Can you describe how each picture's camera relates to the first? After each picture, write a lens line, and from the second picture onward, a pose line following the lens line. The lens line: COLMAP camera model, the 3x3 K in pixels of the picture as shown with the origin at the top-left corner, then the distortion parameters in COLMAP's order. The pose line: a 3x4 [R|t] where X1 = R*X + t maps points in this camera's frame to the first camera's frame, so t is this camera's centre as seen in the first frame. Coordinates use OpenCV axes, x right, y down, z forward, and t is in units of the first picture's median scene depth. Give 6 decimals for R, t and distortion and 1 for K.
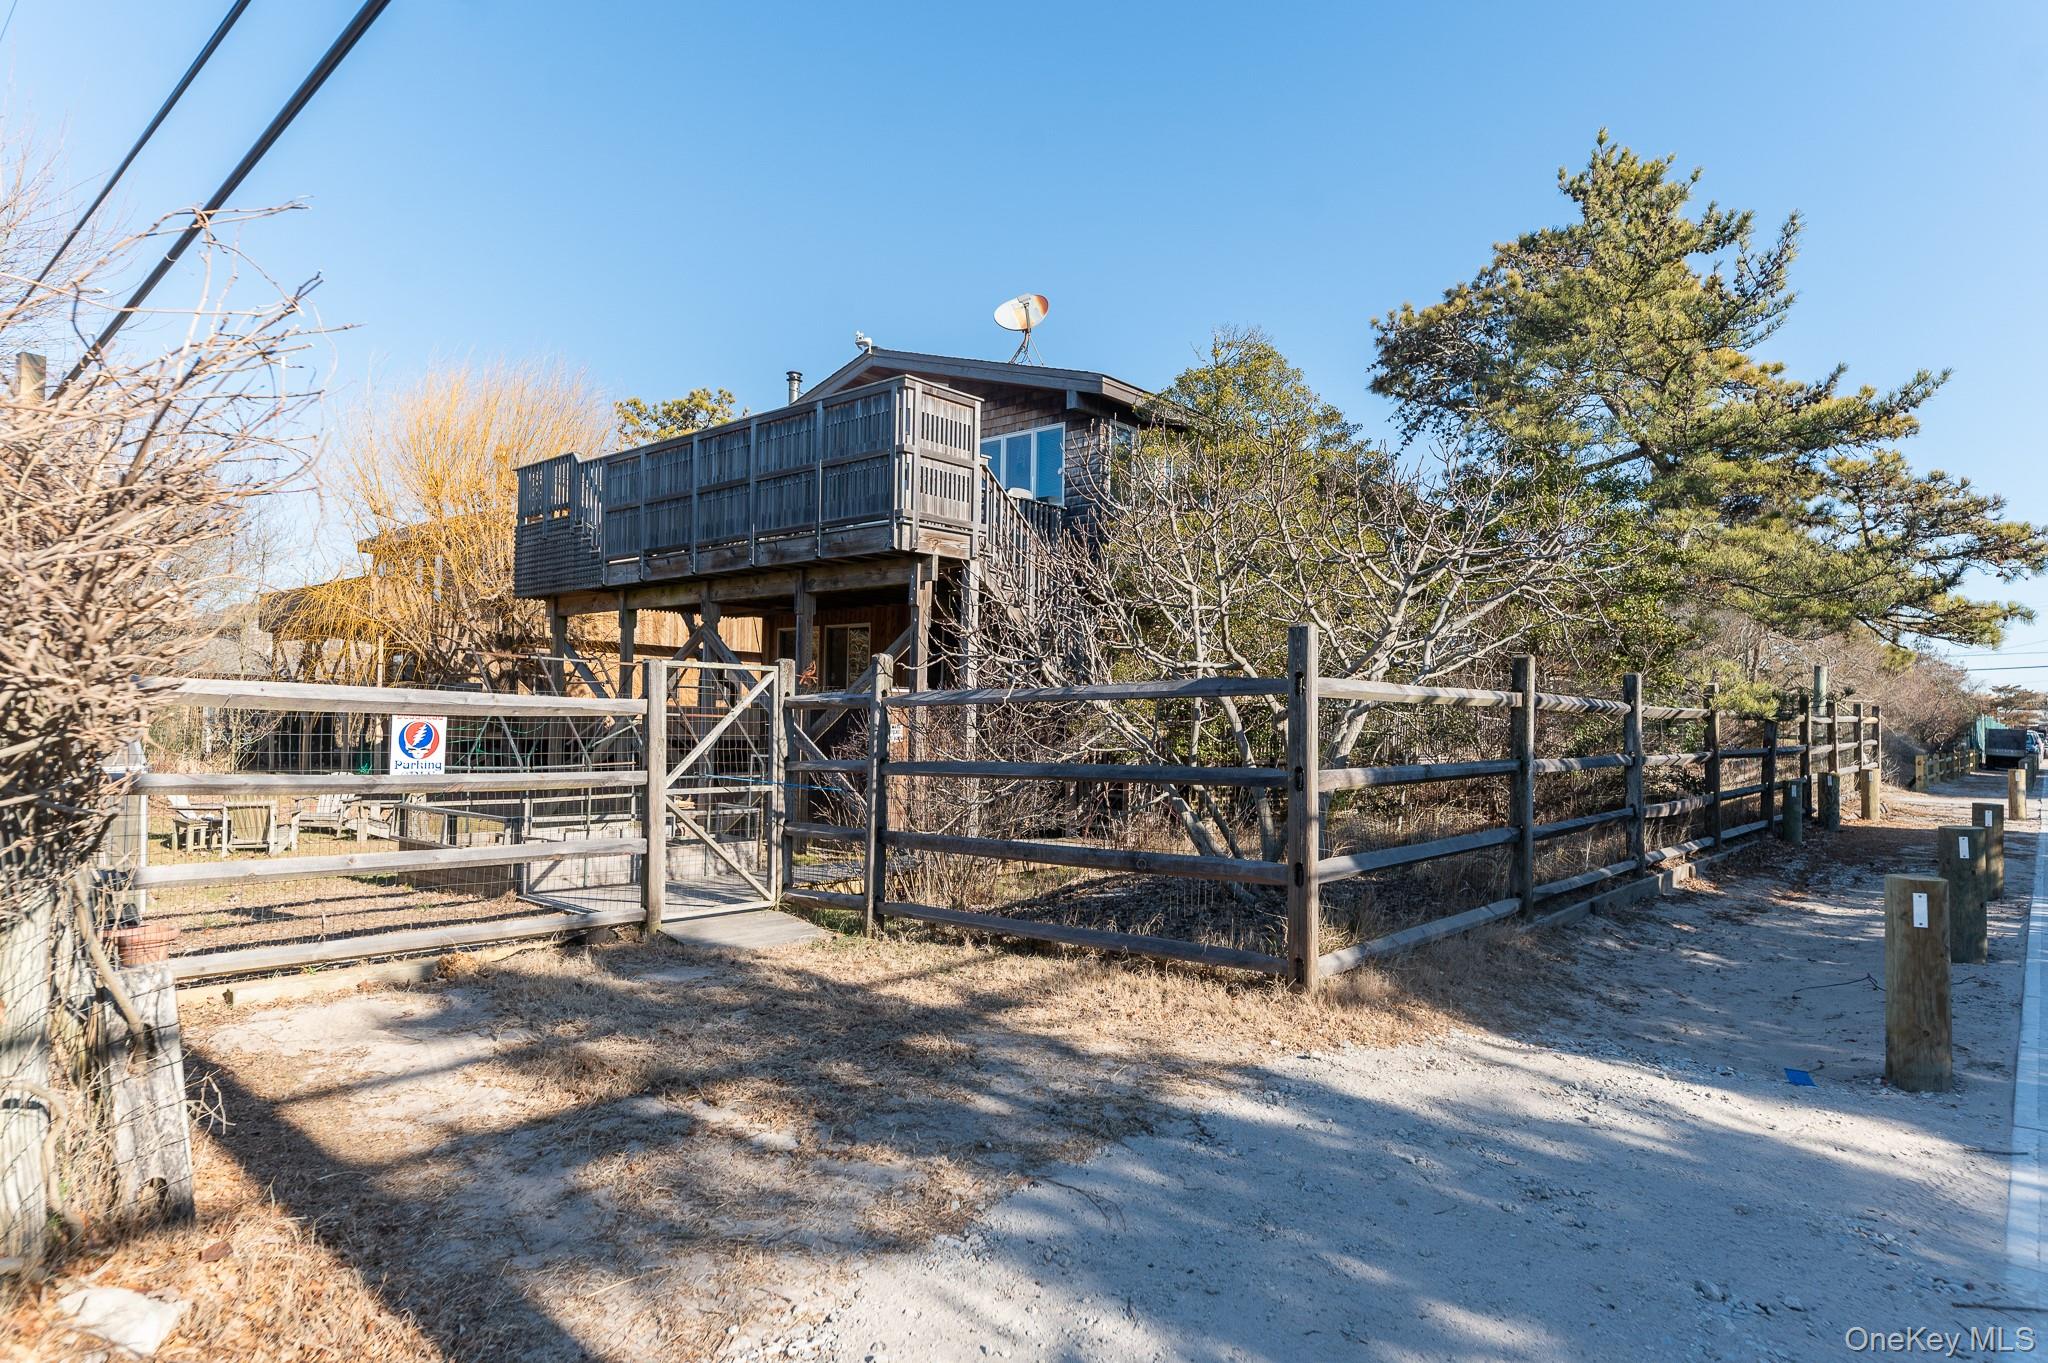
lens RADIAL K [[1138.5, 0, 1020.2], [0, 1138.5, 688.0], [0, 0, 1]] dist [0.020209, -0.000701]
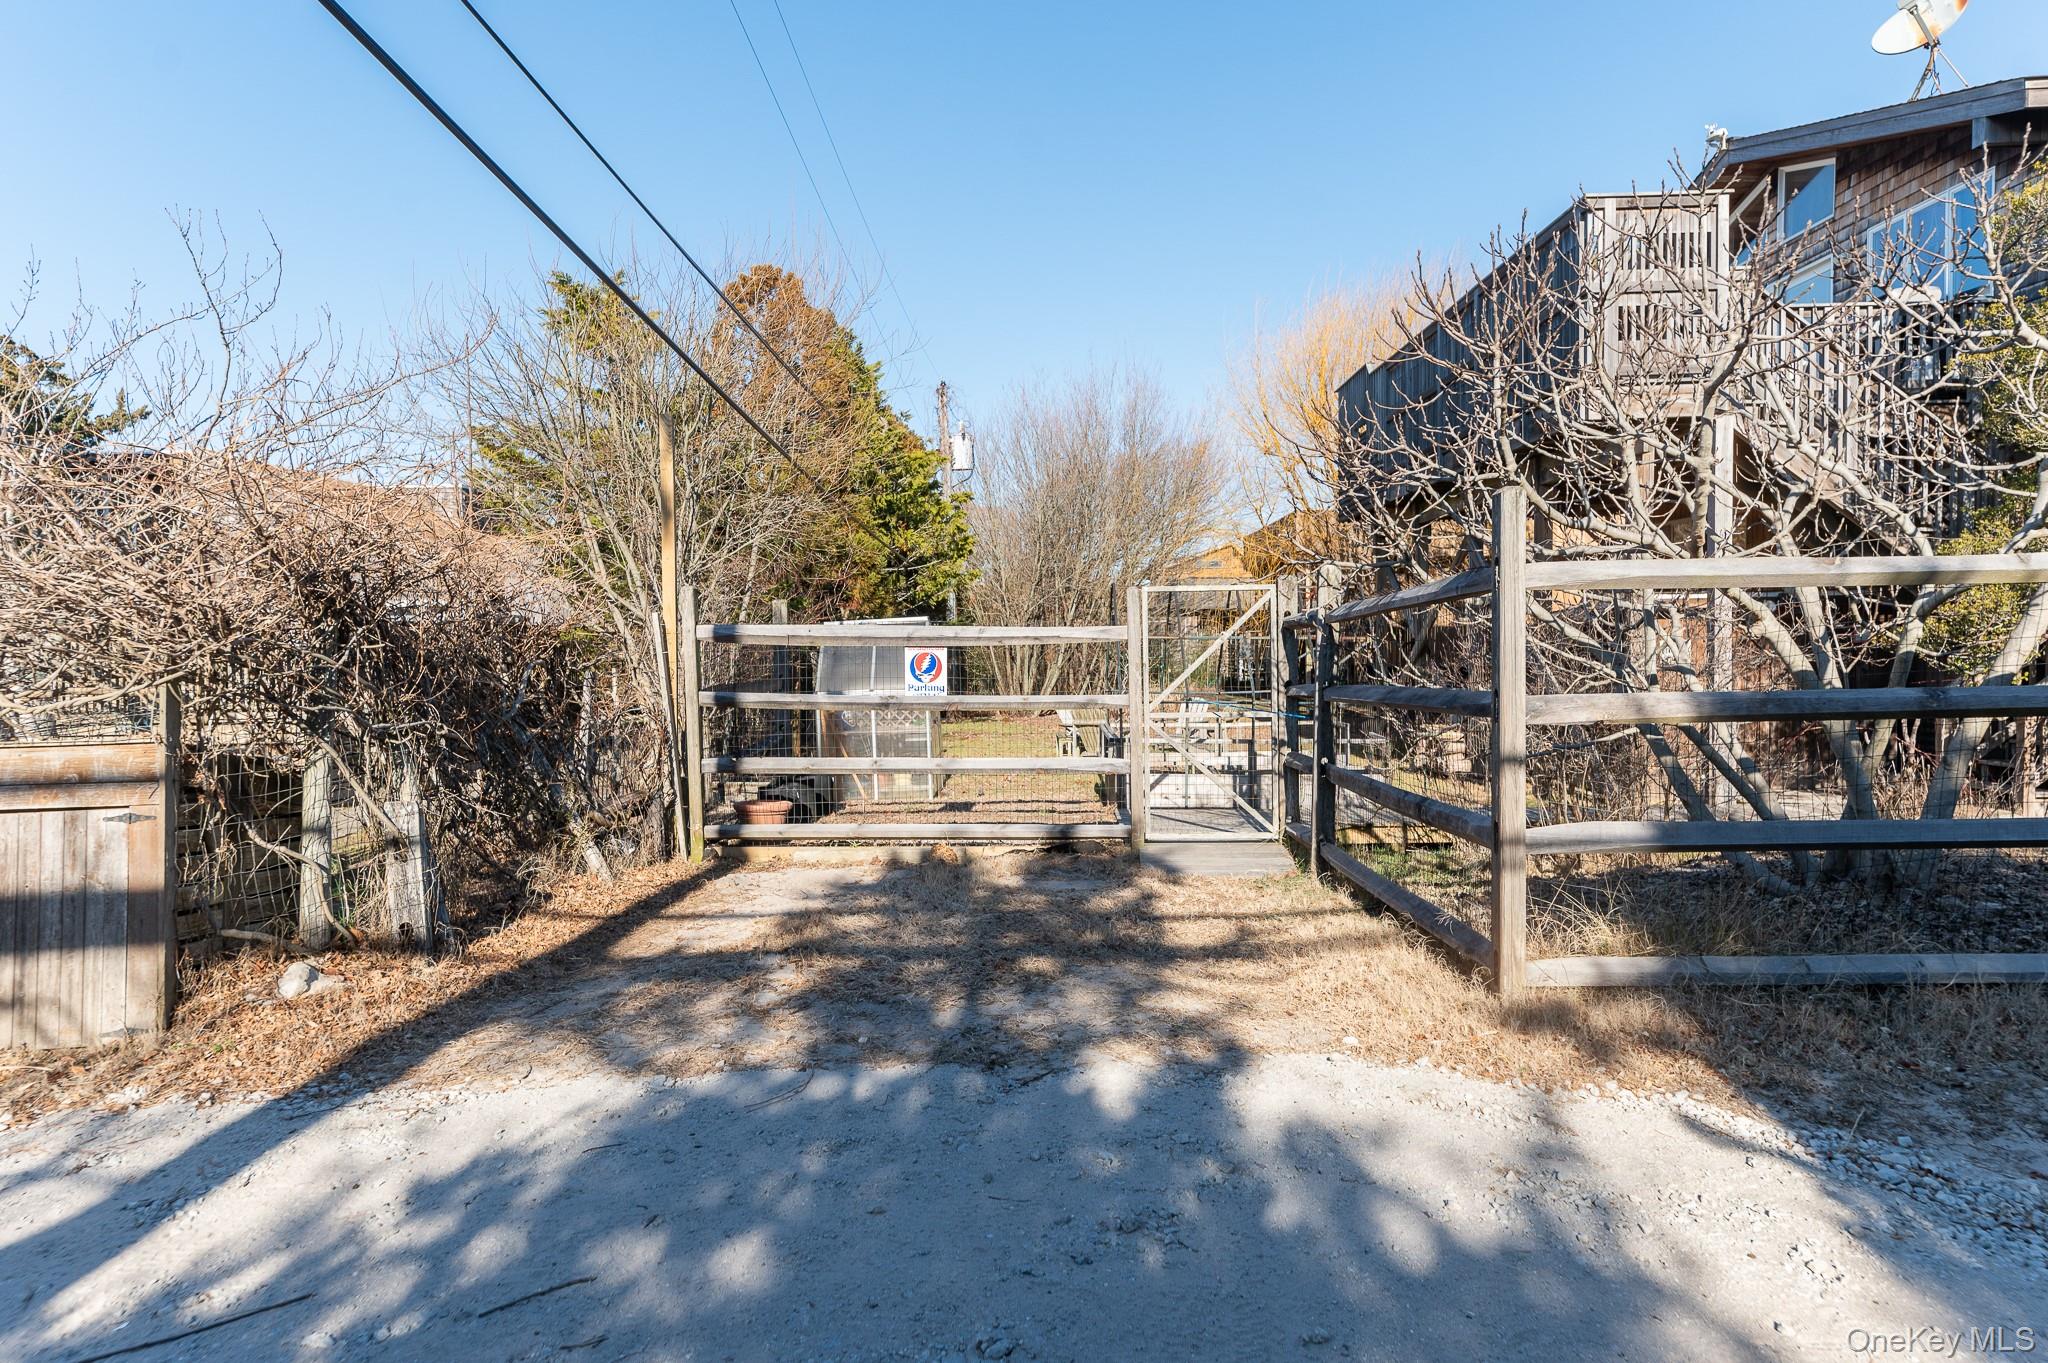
lens RADIAL K [[1260.6, 0, 1015.3], [0, 1260.6, 685.7], [0, 0, 1]] dist [0.018732, -0.001934]
pose [[0.646402, -0.000828, -0.762997, 0.604703], [0.047011, 0.998143, 0.038744, 0.019209], [0.761548, -0.060913, 0.645240, 0.229298]]
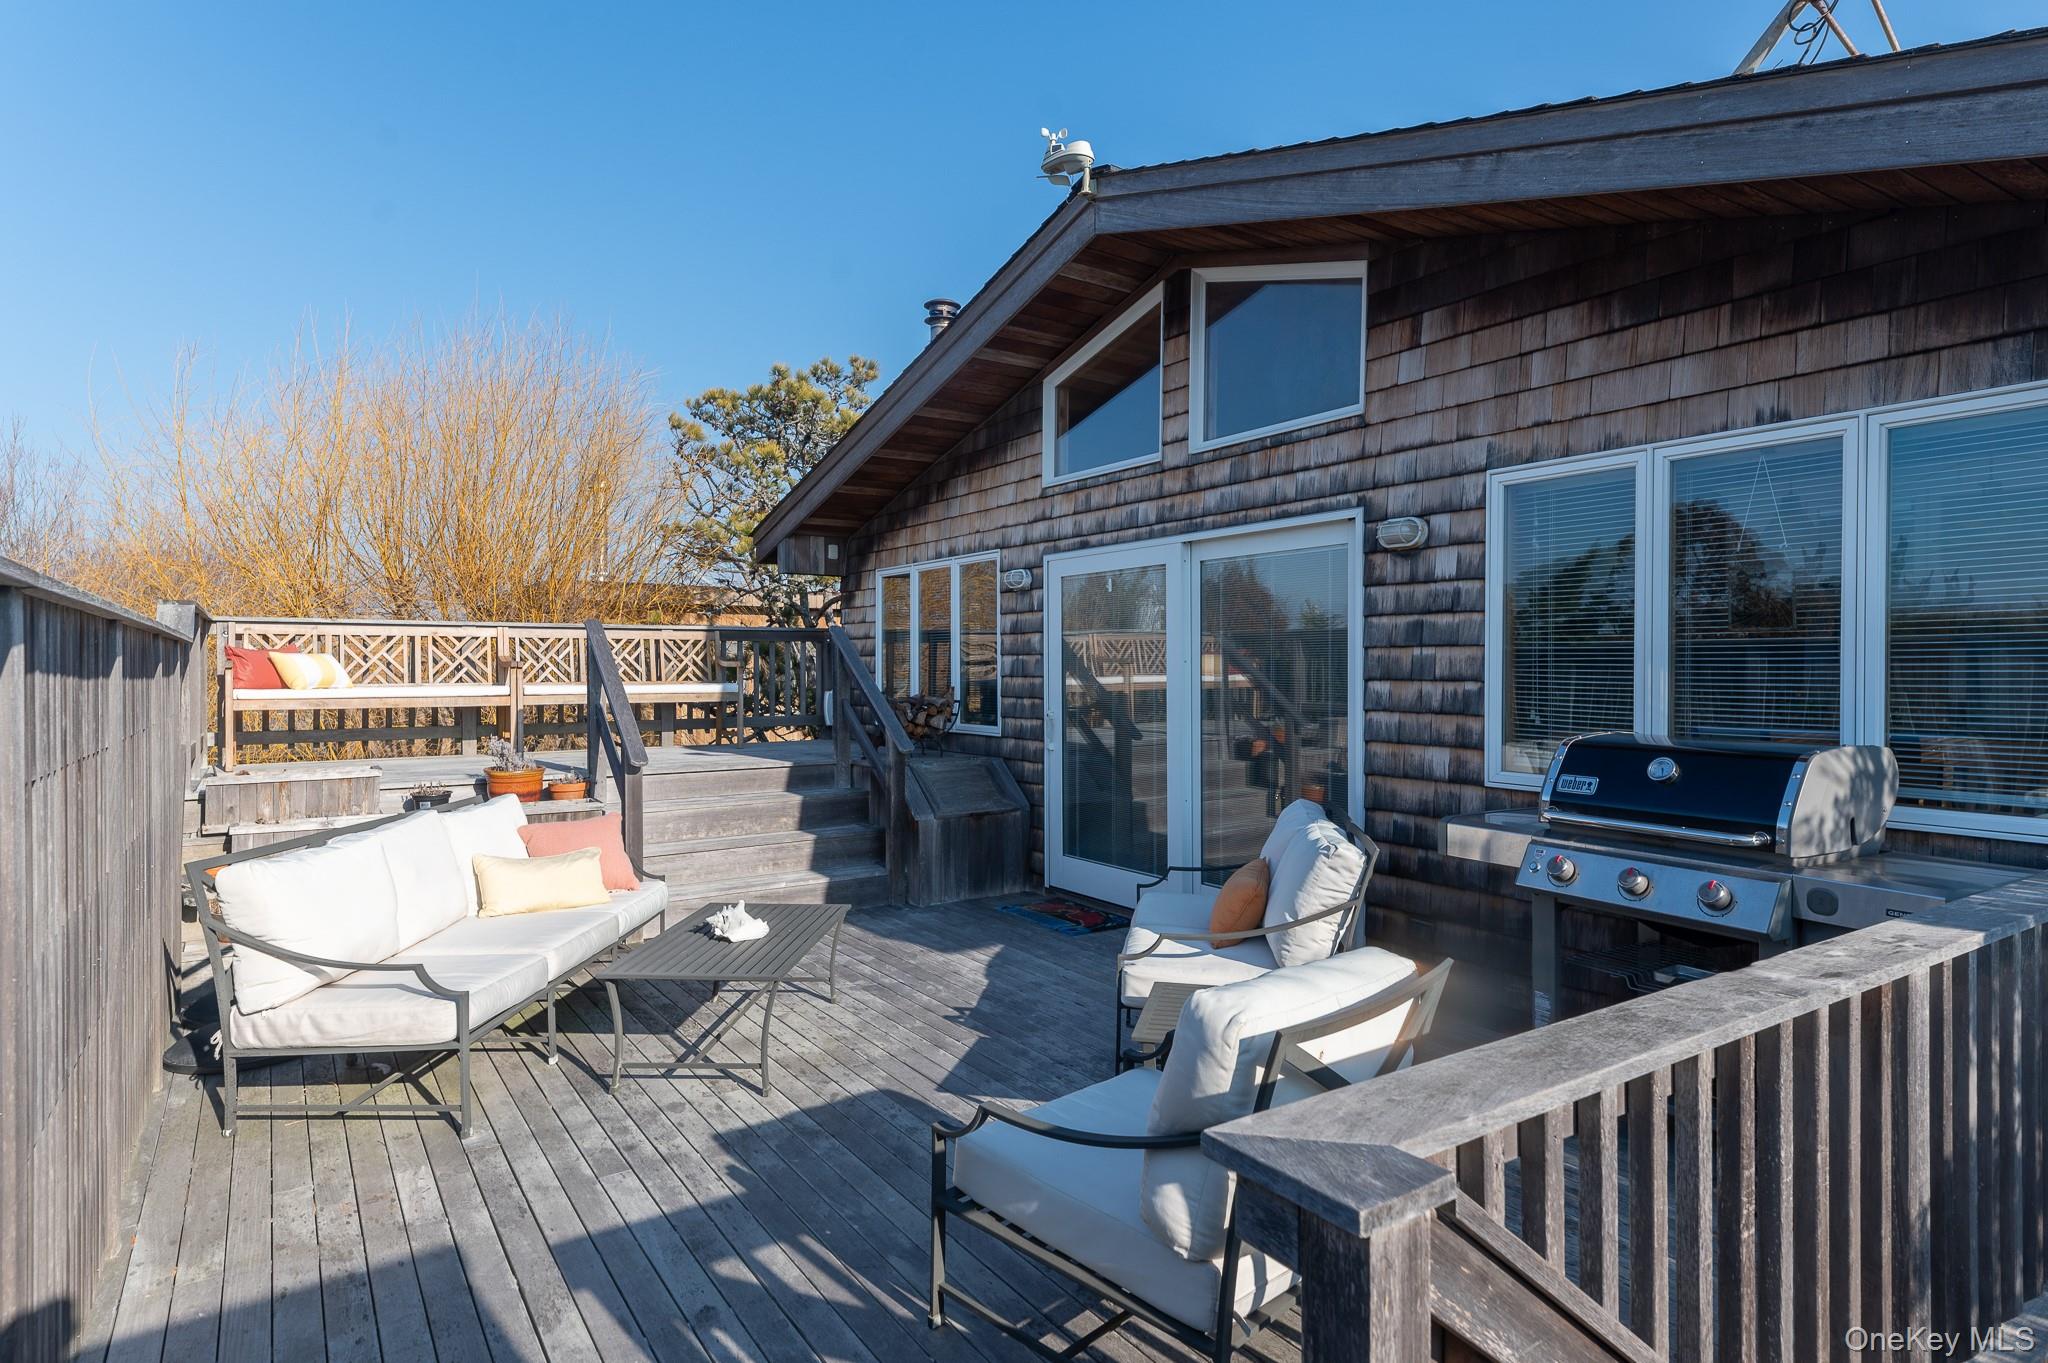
lens RADIAL K [[1137.8, 0, 1019.4], [0, 1137.8, 684.3], [0, 0, 1]] dist [0.020396, -0.004893]
pose [[0.966202, -0.005966, -0.257716, -0.209195], [0.013208, 0.999565, 0.026378, -0.498459], [0.257447, -0.028890, 0.965860, 2.041817]]
